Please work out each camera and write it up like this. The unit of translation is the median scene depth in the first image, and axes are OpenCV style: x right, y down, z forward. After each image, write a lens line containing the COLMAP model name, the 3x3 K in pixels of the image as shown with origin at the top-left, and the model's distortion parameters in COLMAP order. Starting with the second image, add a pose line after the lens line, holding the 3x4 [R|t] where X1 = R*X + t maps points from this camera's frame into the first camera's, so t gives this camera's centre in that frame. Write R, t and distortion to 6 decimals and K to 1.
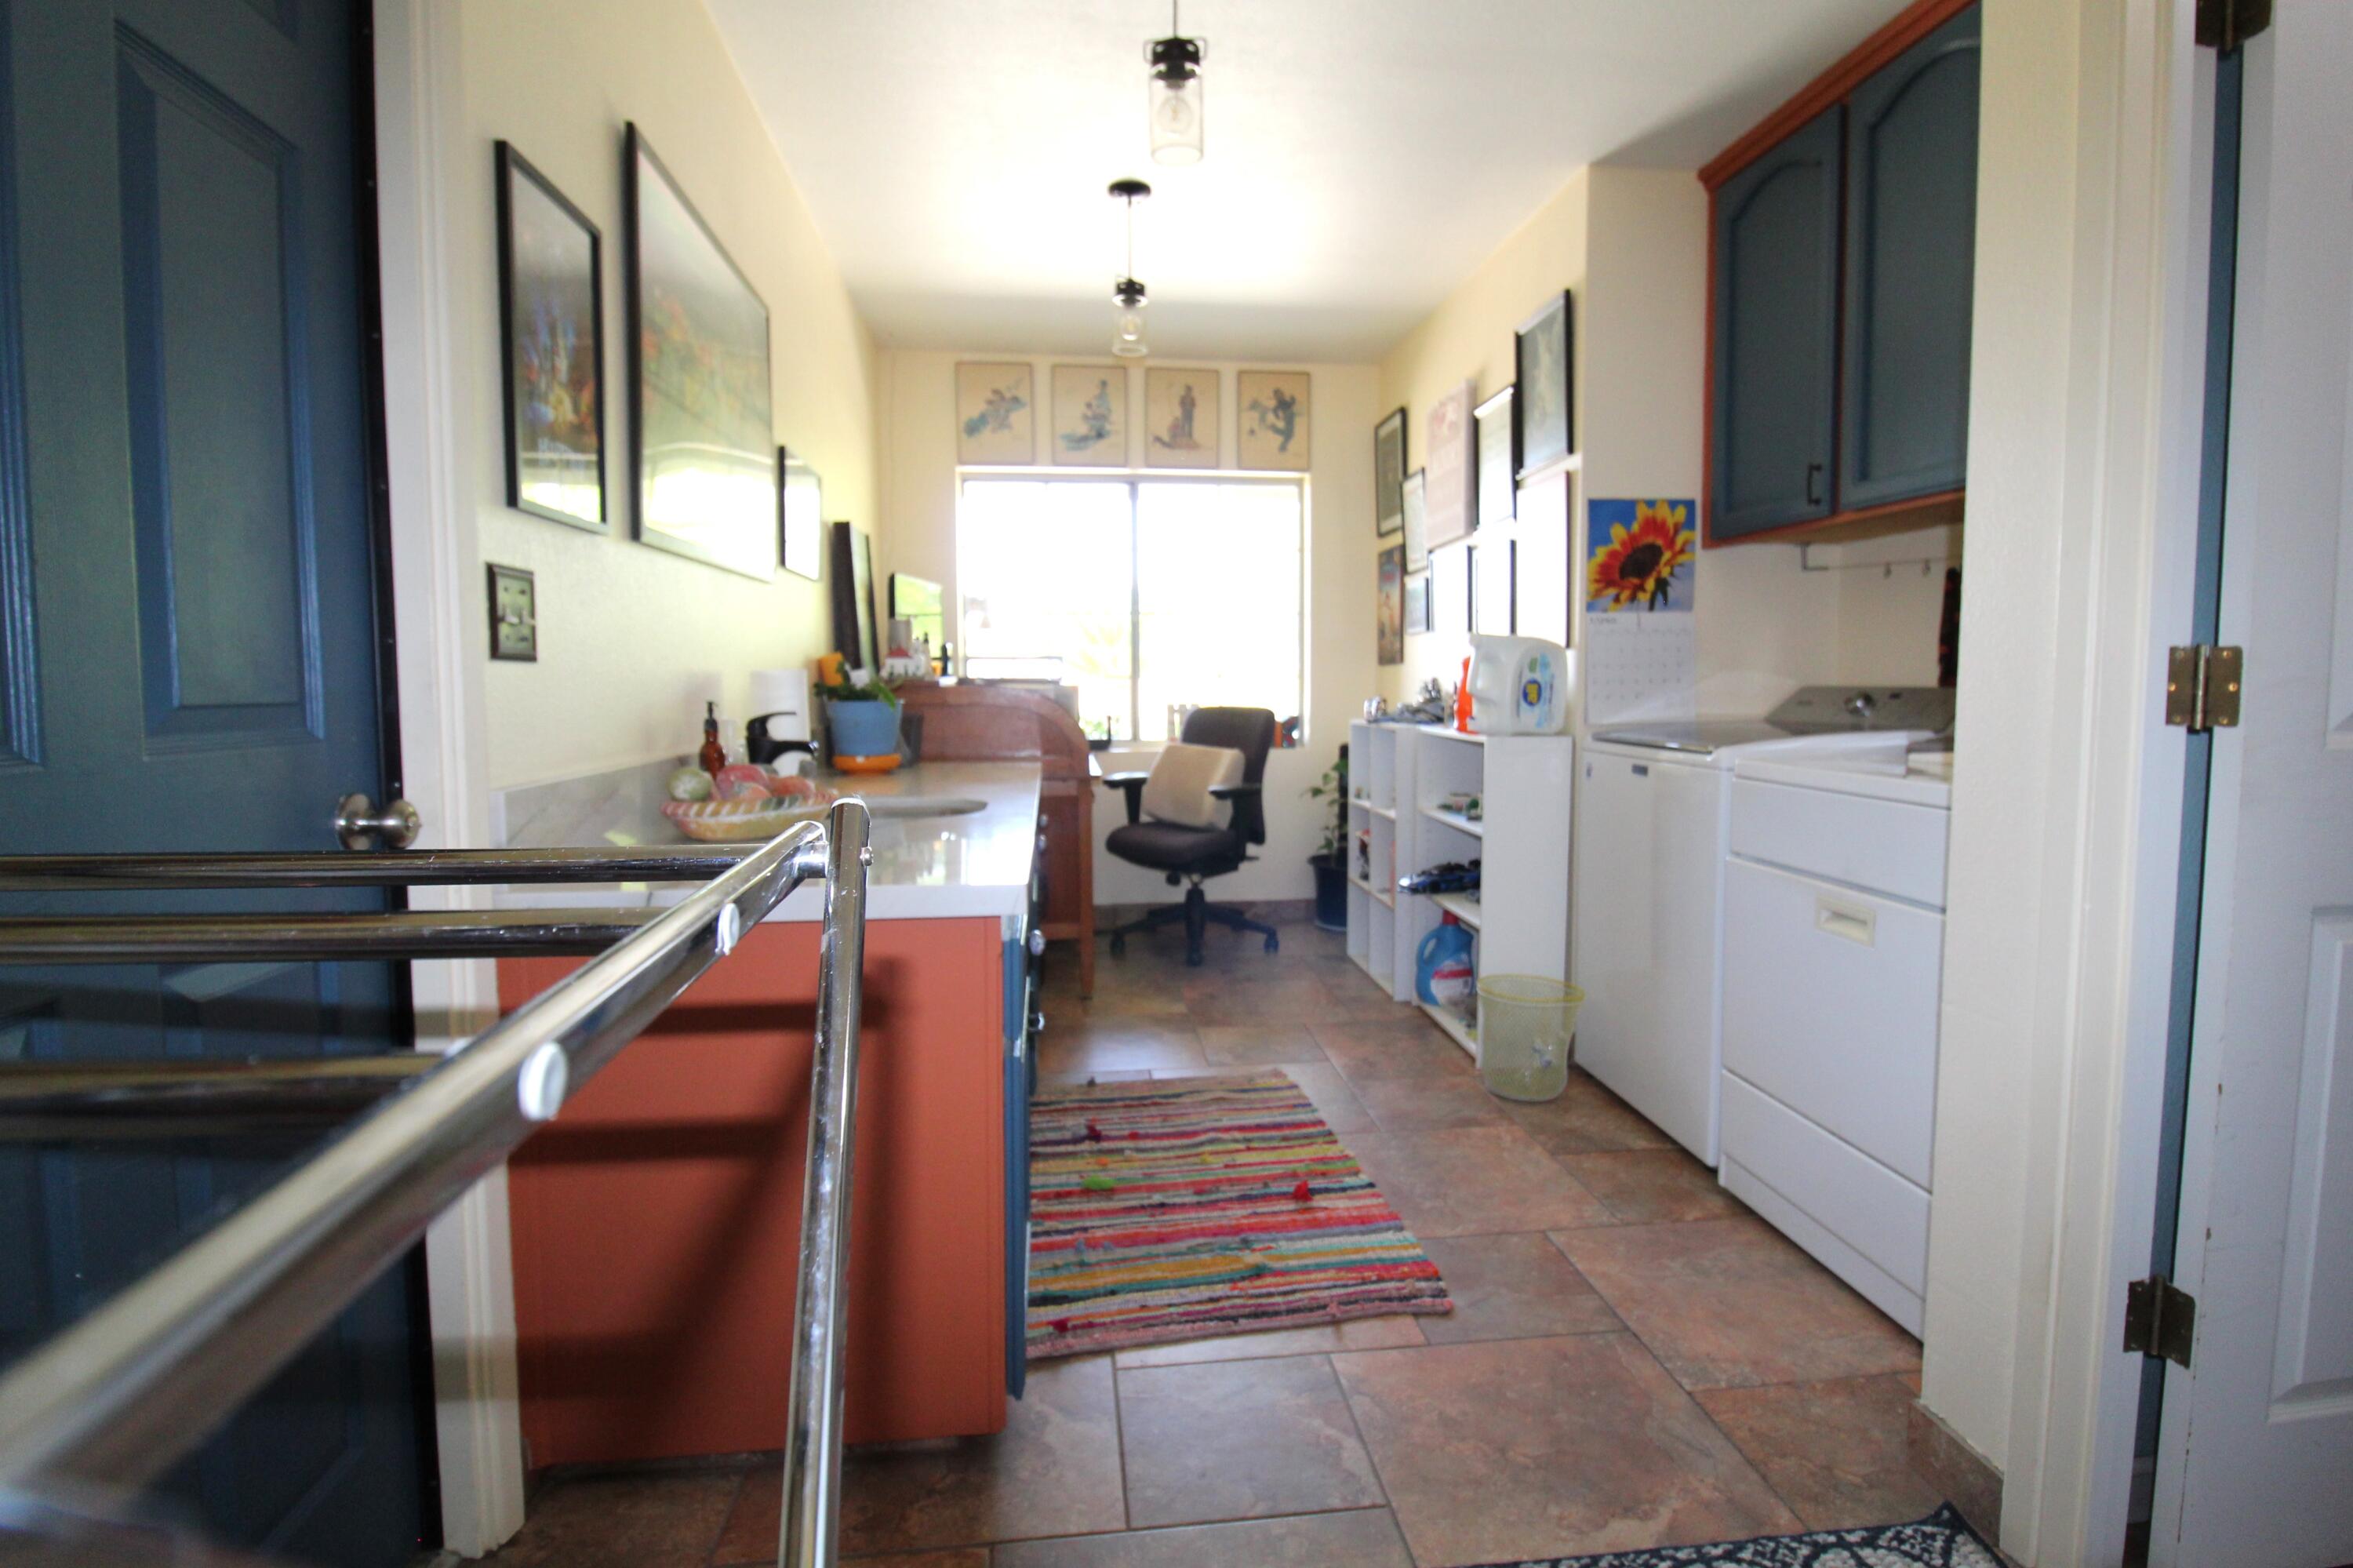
lens RADIAL K [[1092.1, 0, 1194.8], [0, 1092.1, 763.8], [0, 0, 1]] dist [0.000499, -0.012491]
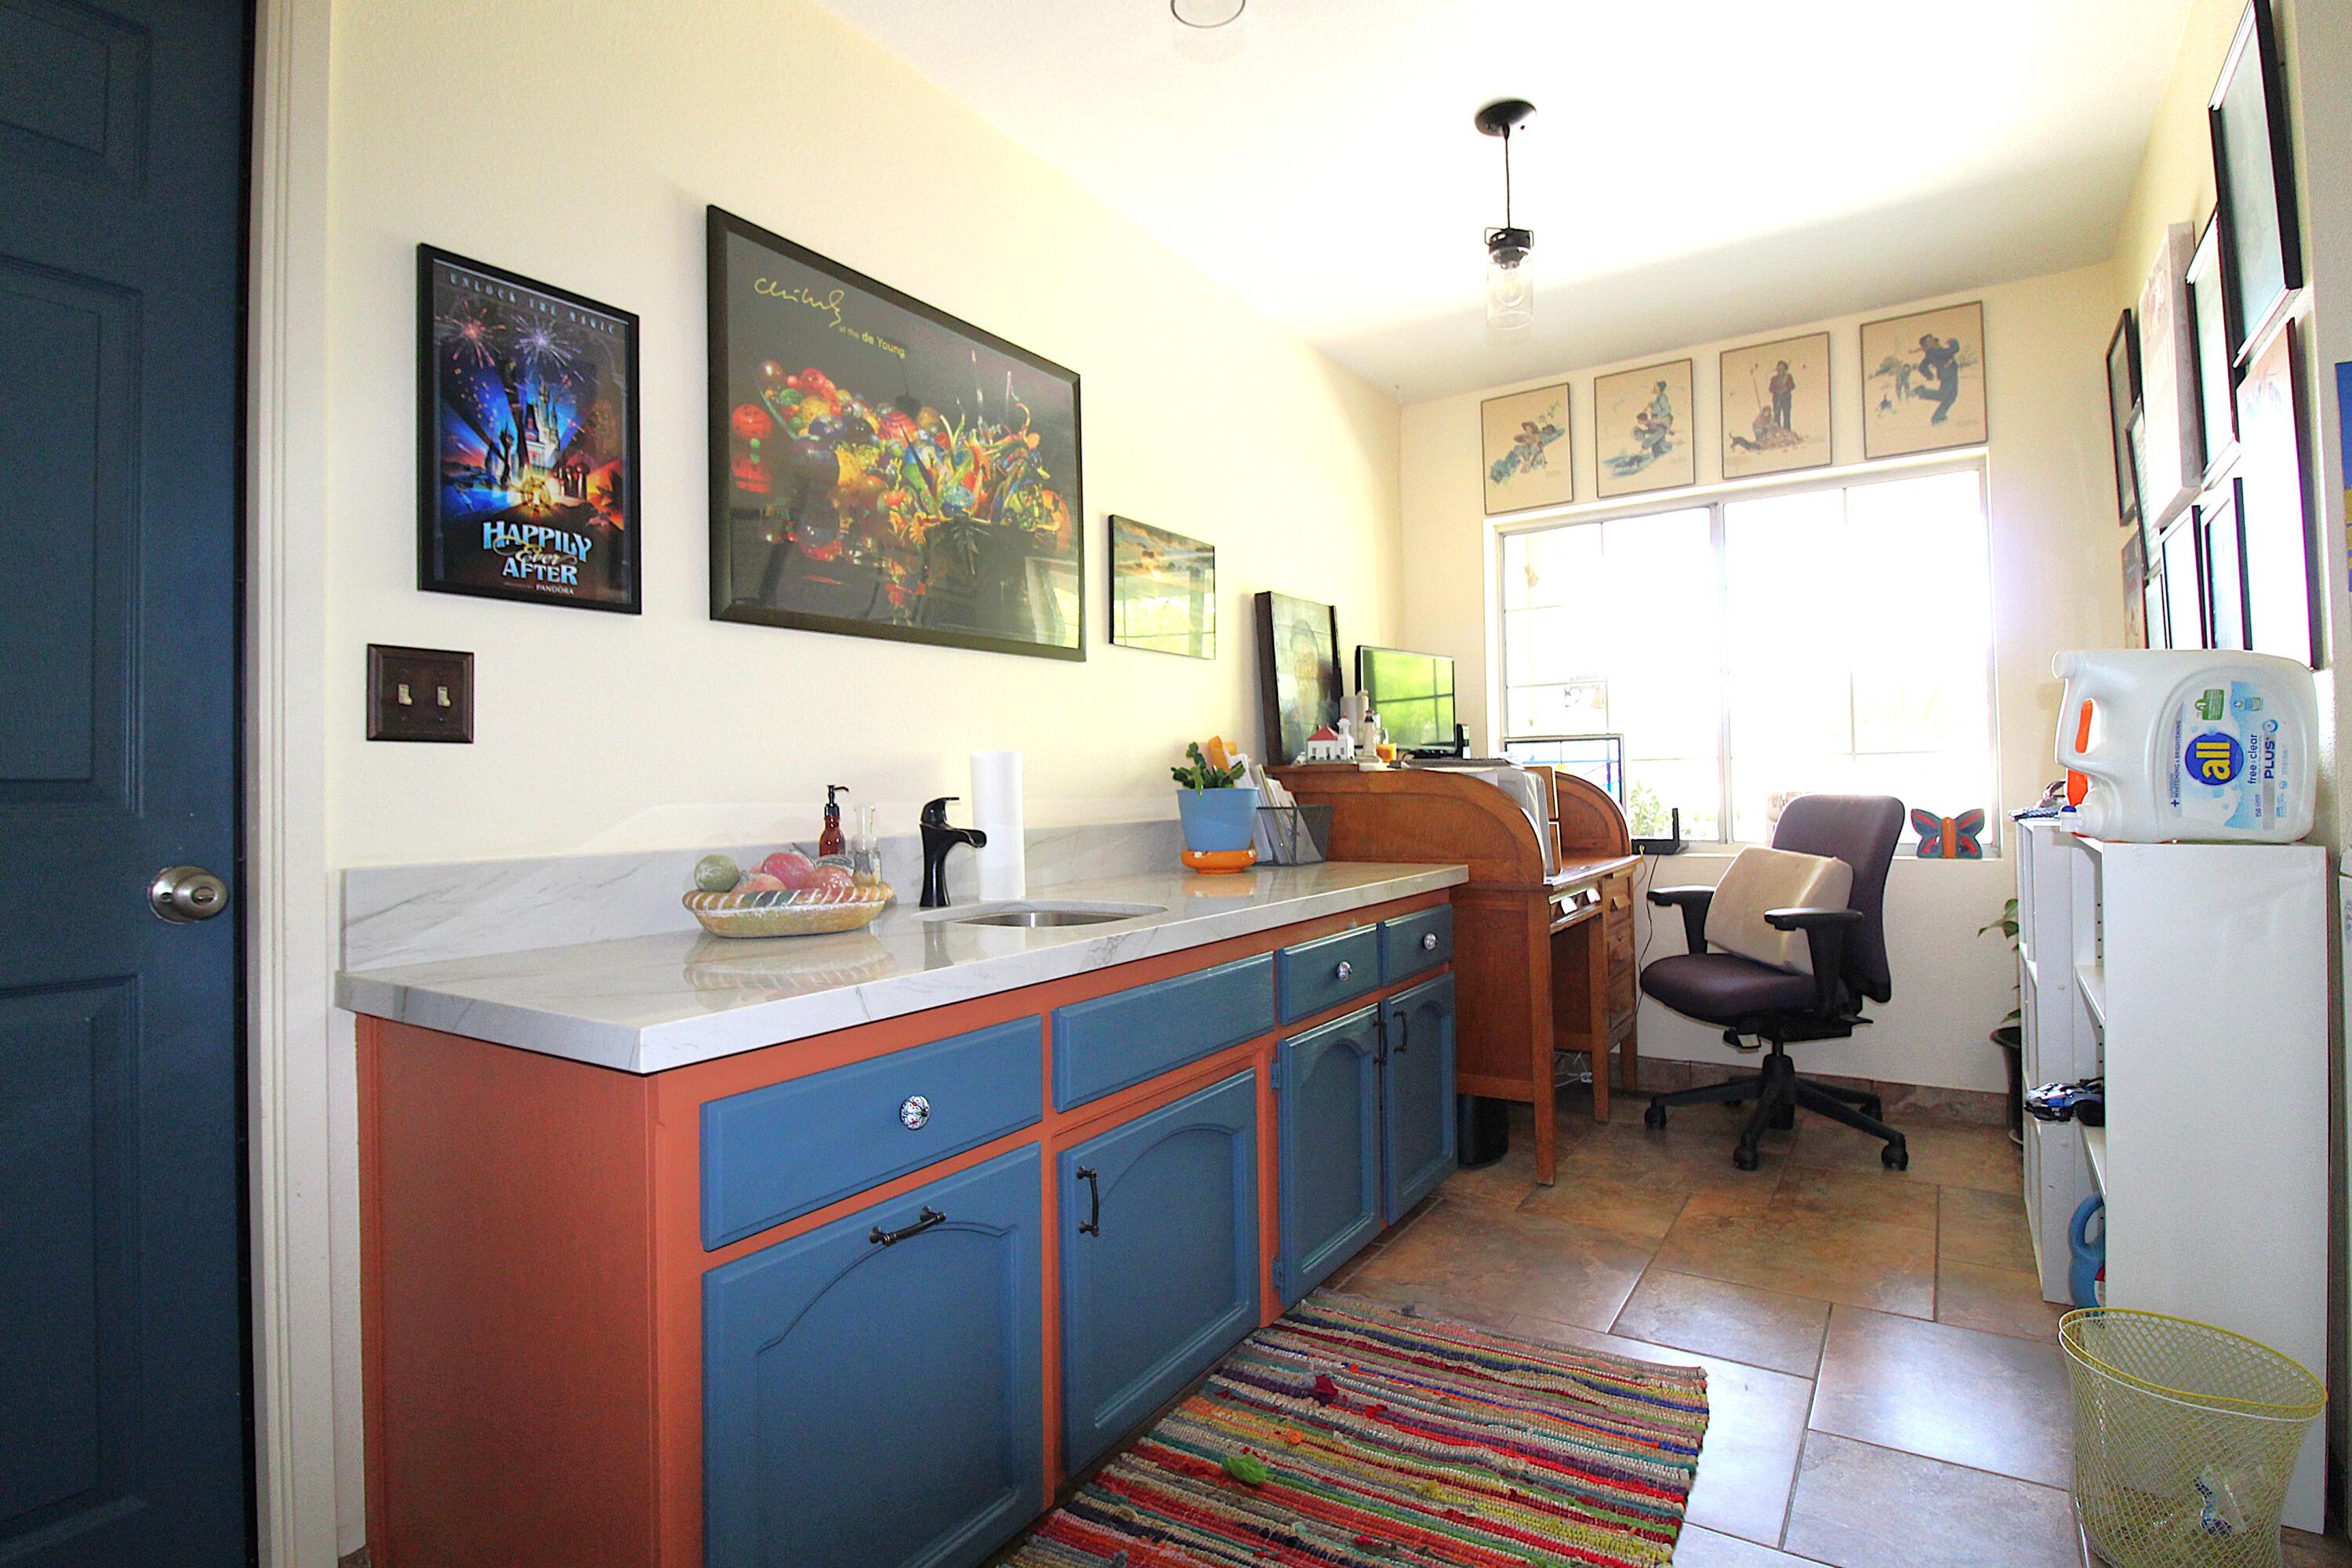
lens RADIAL K [[1130.7, 0, 1203.3], [0, 1130.7, 766.6], [0, 0, 1]] dist [0.004407, -0.014388]
pose [[0.775128, -0.021140, -0.631451, 0.181589], [-0.032418, 0.996793, -0.073166, -0.005373], [0.630973, 0.077184, 0.771956, 0.198760]]
